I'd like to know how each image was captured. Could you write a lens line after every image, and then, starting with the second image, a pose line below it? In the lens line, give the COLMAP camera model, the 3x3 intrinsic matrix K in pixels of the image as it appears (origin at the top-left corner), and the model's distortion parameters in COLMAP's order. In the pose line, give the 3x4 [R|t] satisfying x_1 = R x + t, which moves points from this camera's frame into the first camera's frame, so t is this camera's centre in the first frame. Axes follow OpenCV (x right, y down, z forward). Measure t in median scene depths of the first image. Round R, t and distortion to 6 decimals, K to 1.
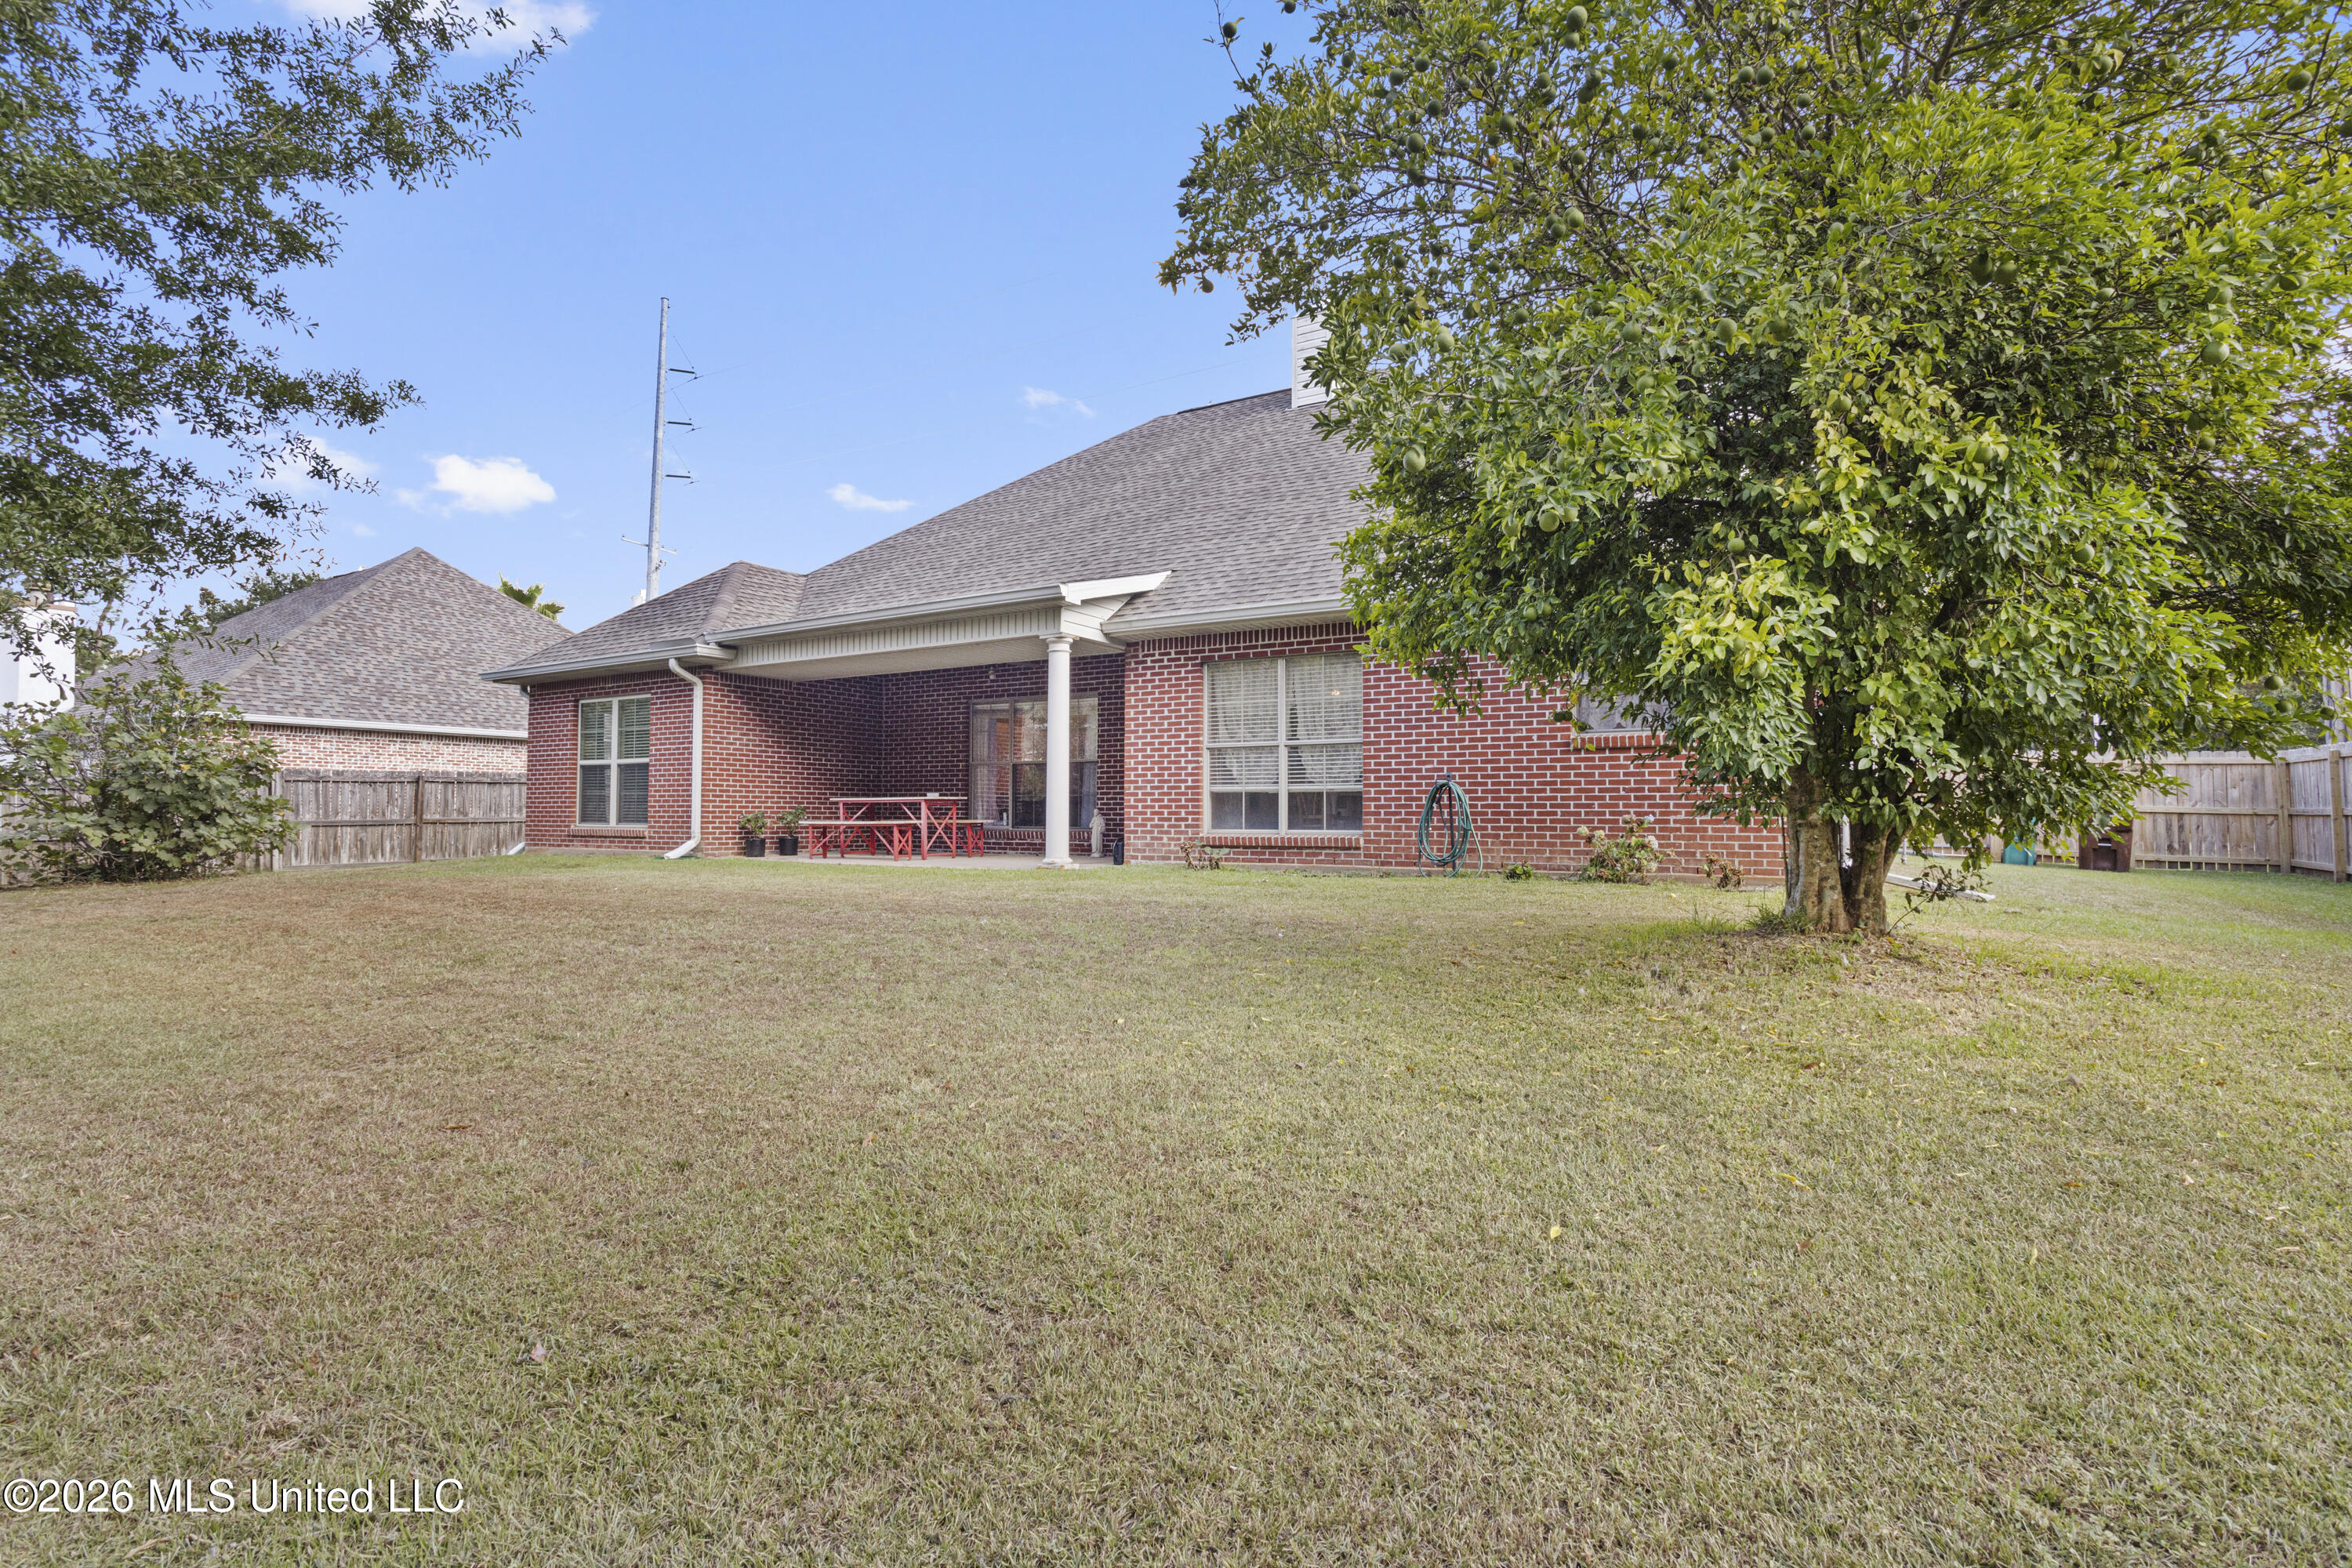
lens RADIAL K [[1108.6, 0, 1166.3], [0, 1108.6, 779.6], [0, 0, 1]] dist [0.002154, 0.000865]
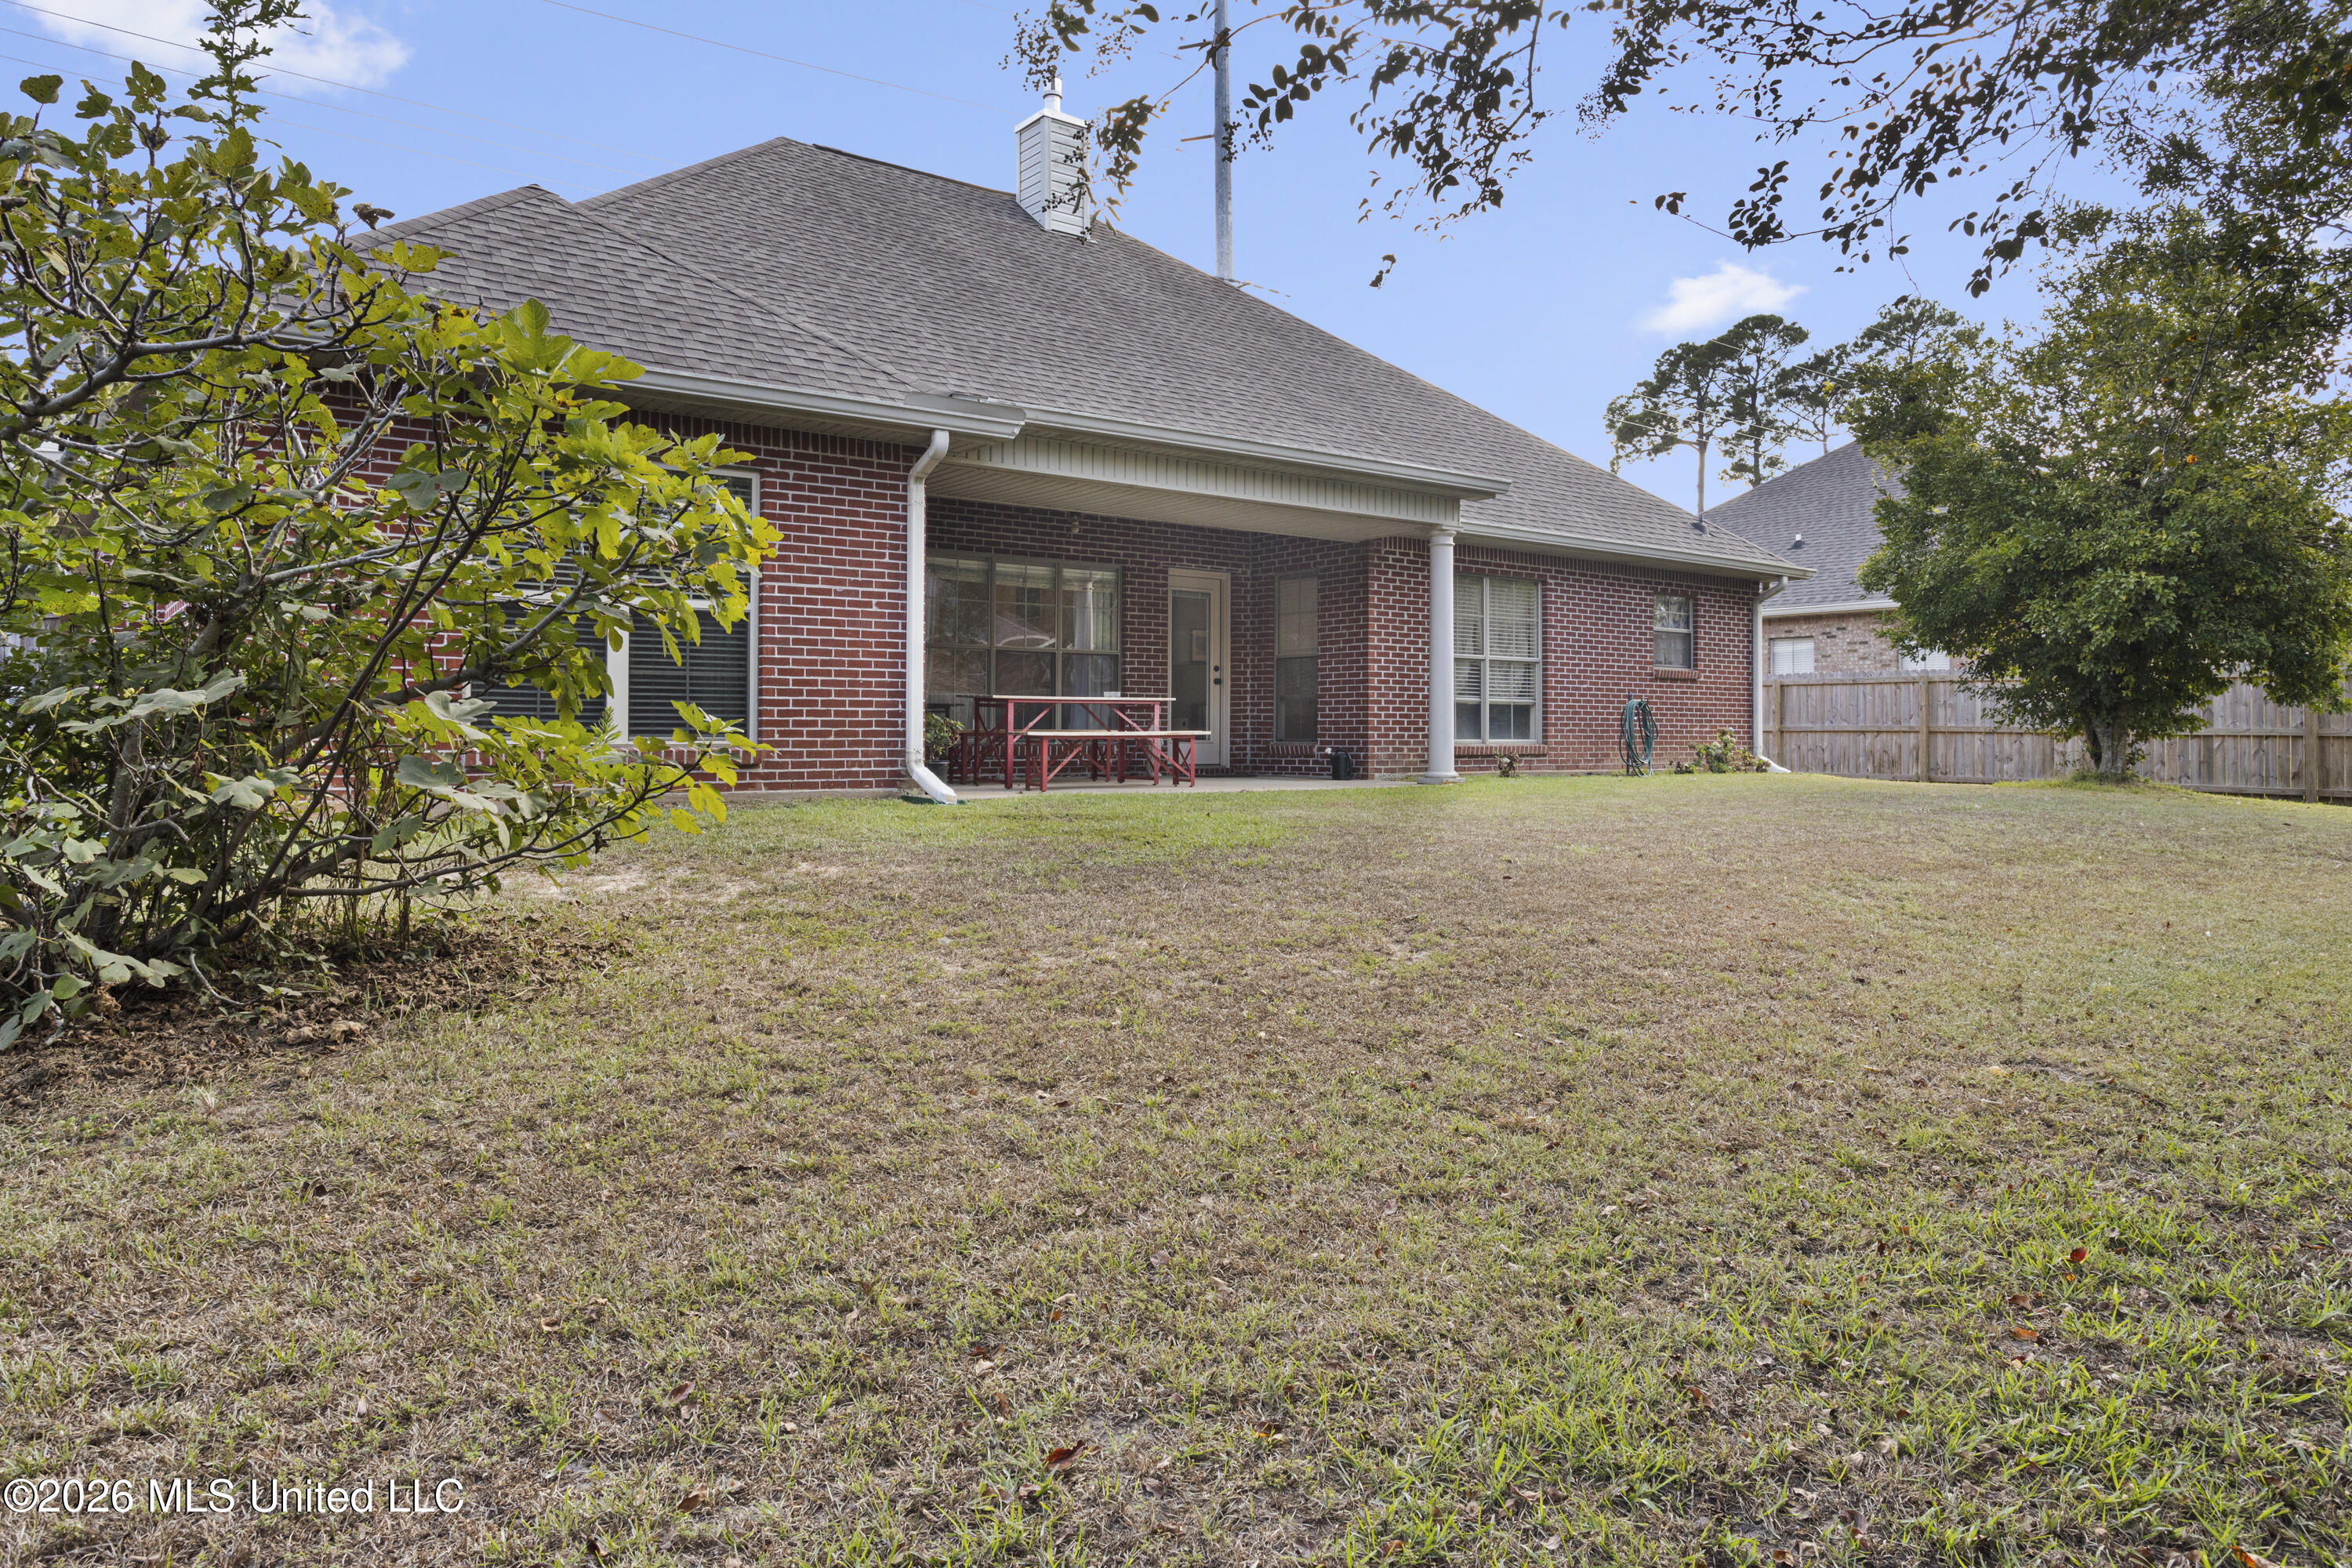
lens RADIAL K [[1466.9, 0, 1103.3], [0, 1466.9, 779.2], [0, 0, 1]] dist [-0.000971, -0.000149]
pose [[0.376881, -0.029425, 0.925794, -1.083384], [-0.030127, 0.998577, 0.044003, 0.026670], [-0.925772, -0.044475, 0.375458, 0.650758]]
